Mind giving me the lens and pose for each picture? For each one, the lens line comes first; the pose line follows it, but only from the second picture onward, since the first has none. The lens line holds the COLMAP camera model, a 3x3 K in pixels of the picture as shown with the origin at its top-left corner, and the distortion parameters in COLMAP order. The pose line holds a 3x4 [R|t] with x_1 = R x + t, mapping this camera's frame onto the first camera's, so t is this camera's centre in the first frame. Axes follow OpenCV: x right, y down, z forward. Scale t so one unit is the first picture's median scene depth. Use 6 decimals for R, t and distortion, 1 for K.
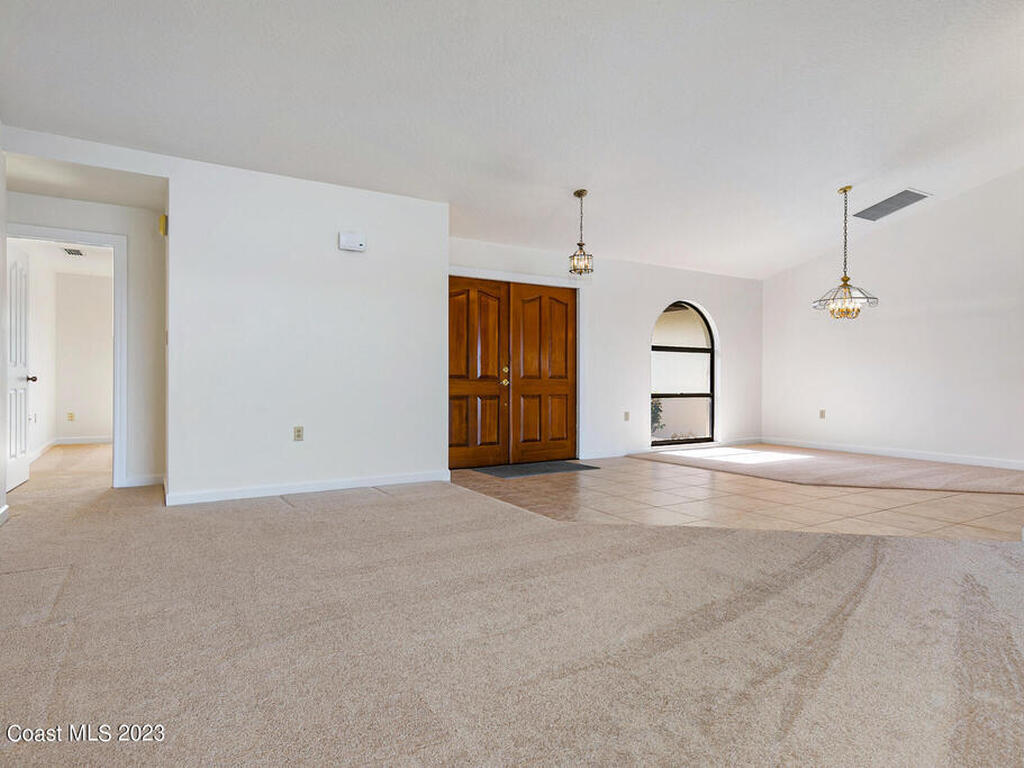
lens RADIAL K [[568.9, 0, 513.3], [0, 568.9, 387.5], [0, 0, 1]] dist [0.012996, 0.001774]
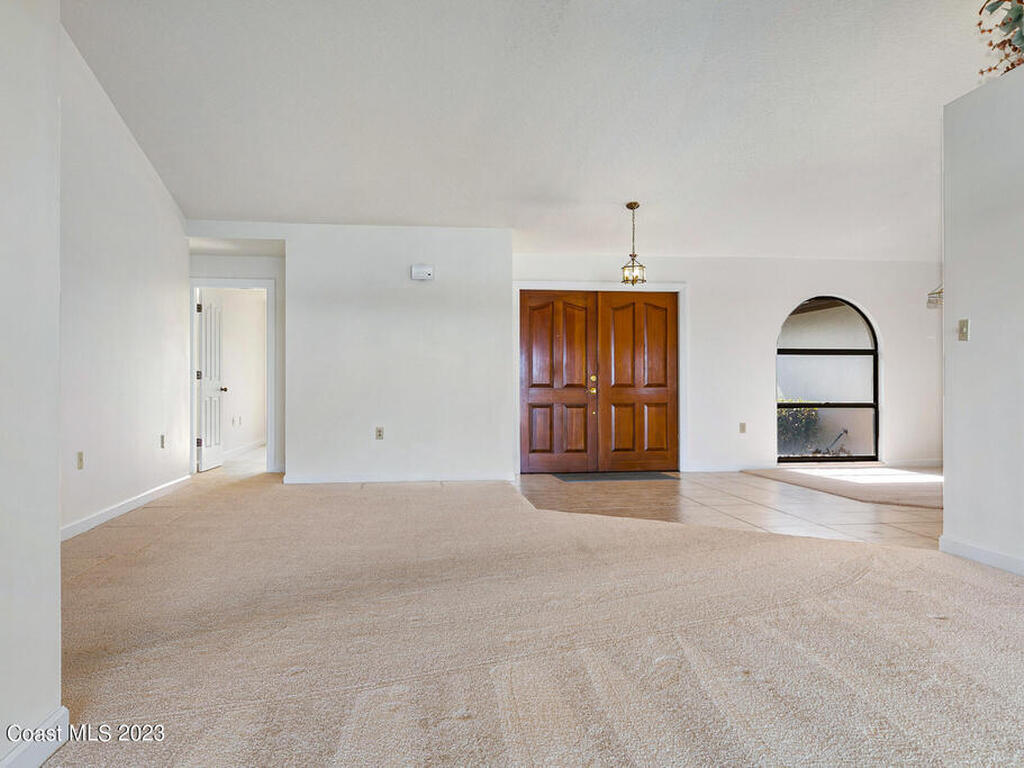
lens RADIAL K [[684.5, 0, 510.9], [0, 684.5, 386.8], [0, 0, 1]] dist [0.005322, 0.000430]
pose [[0.925384, -0.005743, -0.378988, 0.302413], [-0.000361, 0.999871, -0.016033, 0.003414], [0.379031, 0.014973, 0.925263, -0.172013]]
